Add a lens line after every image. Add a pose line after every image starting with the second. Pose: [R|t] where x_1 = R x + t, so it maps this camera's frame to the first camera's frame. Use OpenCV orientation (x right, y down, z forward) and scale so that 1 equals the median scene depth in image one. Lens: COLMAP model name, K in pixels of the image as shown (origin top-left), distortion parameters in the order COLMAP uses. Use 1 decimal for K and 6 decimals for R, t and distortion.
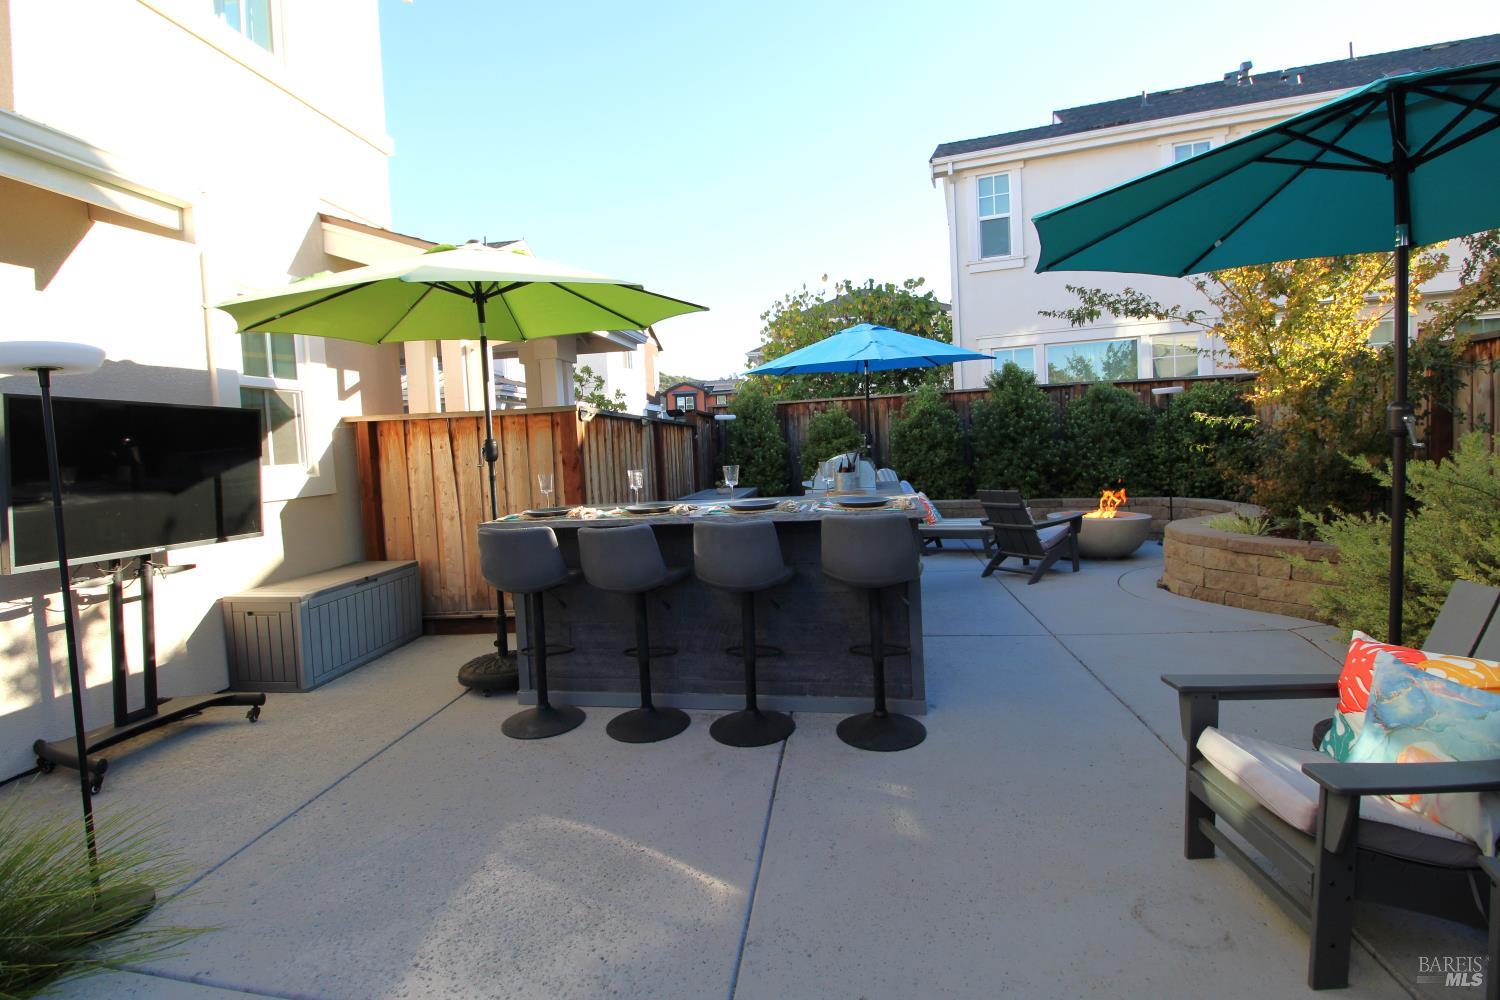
lens RADIAL K [[706.6, 0, 756.8], [0, 706.6, 476.0], [0, 0, 1]] dist [-0.004050, -0.000073]
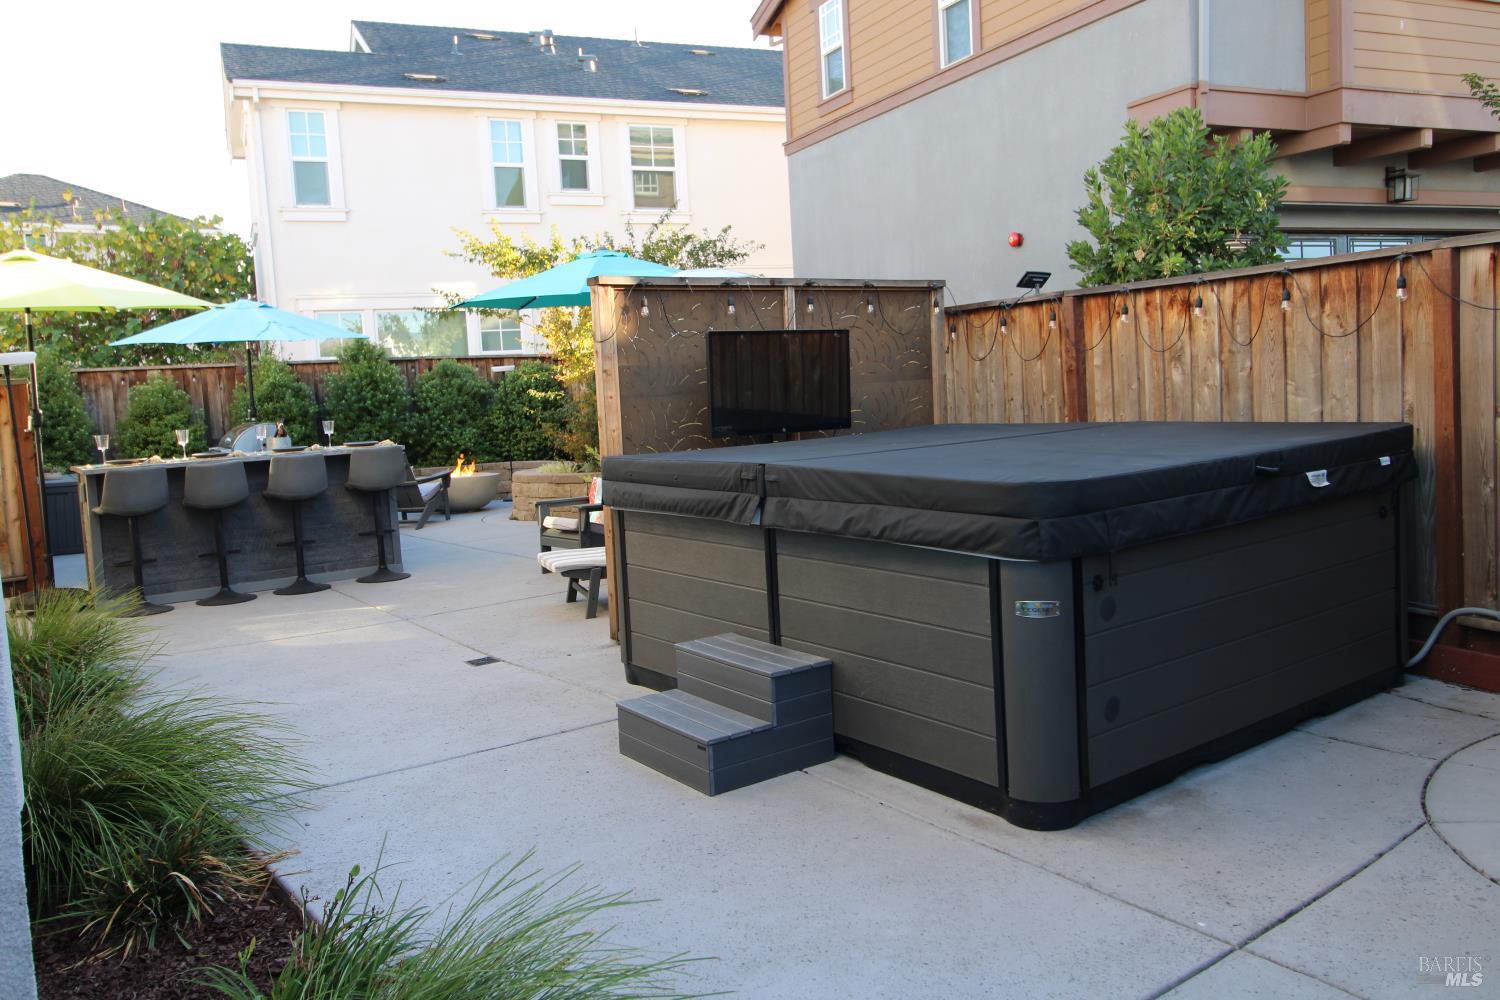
lens RADIAL K [[1234.9, 0, 750.0], [0, 1234.9, 500.0], [0, 0, 1]] dist [0.000812, -0.002847]
pose [[0.734660, -0.056309, 0.676095, -0.467912], [0.050474, 0.998324, 0.028300, 0.053616], [-0.676555, 0.013335, 0.736271, -0.711105]]
